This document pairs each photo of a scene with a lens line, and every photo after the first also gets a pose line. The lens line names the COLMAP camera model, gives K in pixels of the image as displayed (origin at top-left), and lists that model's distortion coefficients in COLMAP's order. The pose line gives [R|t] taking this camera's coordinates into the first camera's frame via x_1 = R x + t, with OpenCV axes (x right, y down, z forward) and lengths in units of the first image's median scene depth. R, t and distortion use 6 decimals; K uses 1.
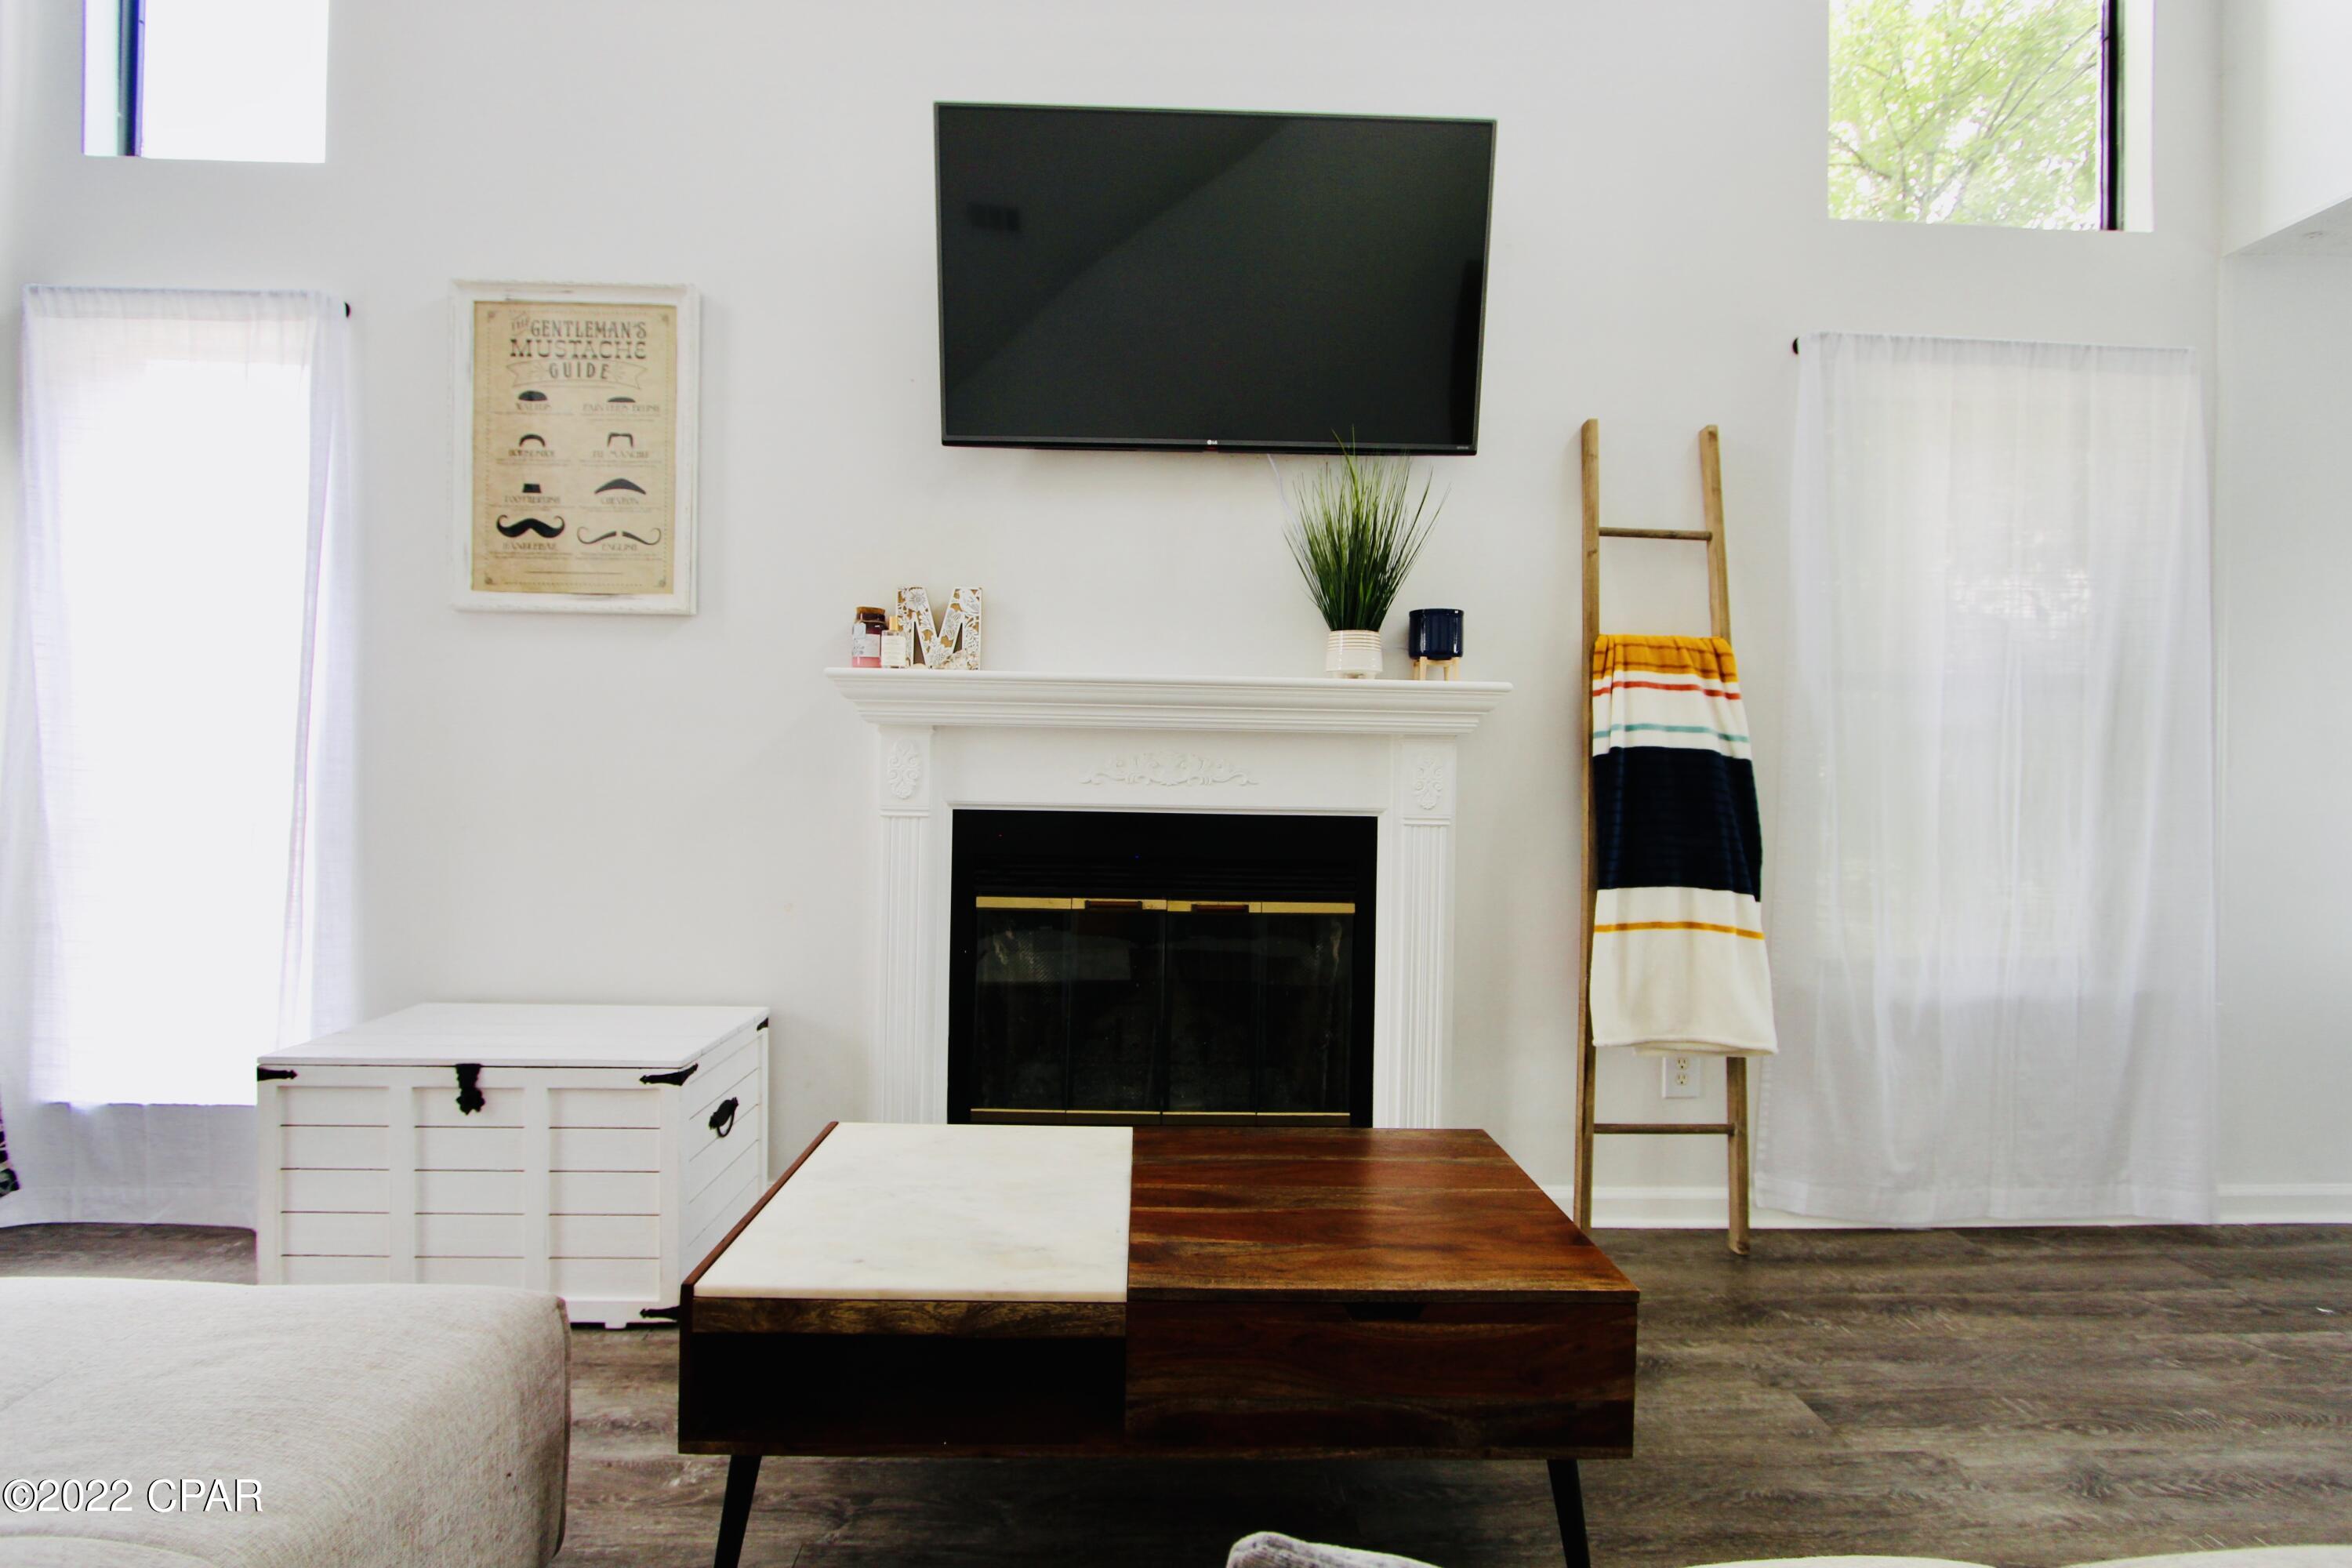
lens RADIAL K [[1087.4, 0, 1174.0], [0, 1087.4, 780.0], [0, 0, 1]] dist [-0.020080, 0.003410]
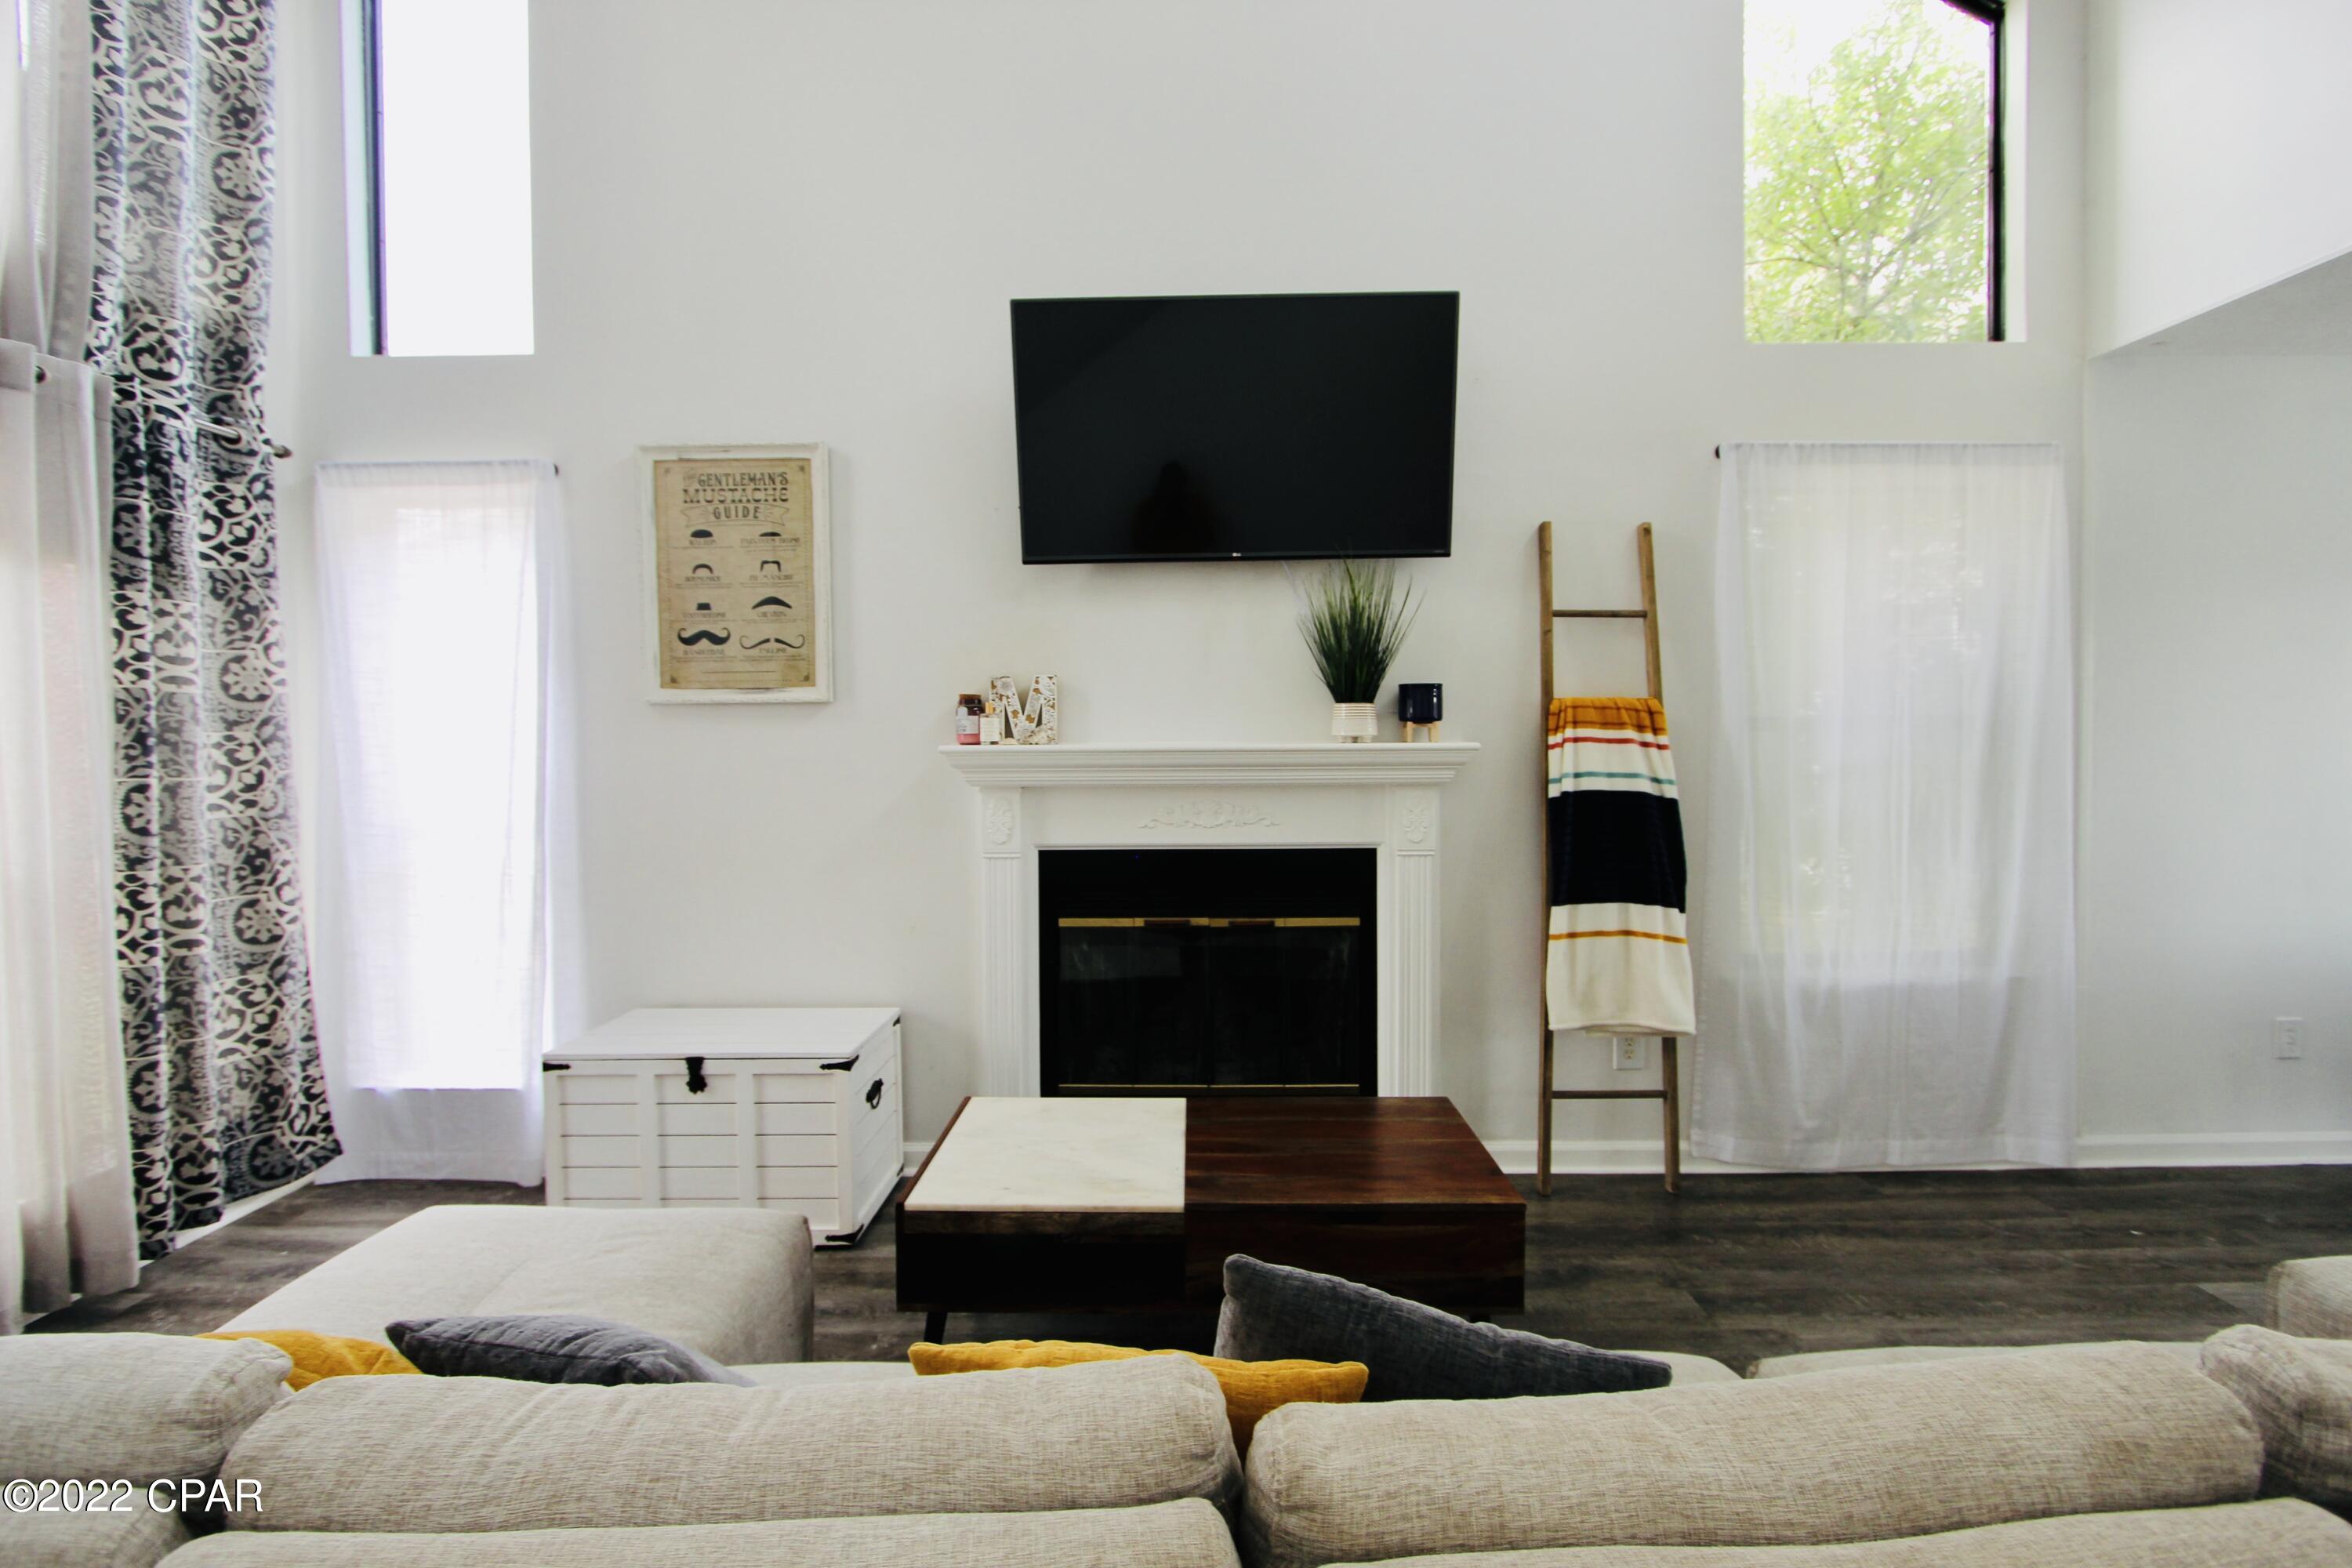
lens RADIAL K [[1087.4, 0, 1173.8], [0, 1087.4, 779.6], [0, 0, 1]] dist [-0.020080, 0.003410]
pose [[0.998796, -0.022989, -0.043332, 0.011124], [0.024130, 0.999371, 0.026006, -0.086164], [0.042707, -0.027020, 0.998722, -0.262626]]
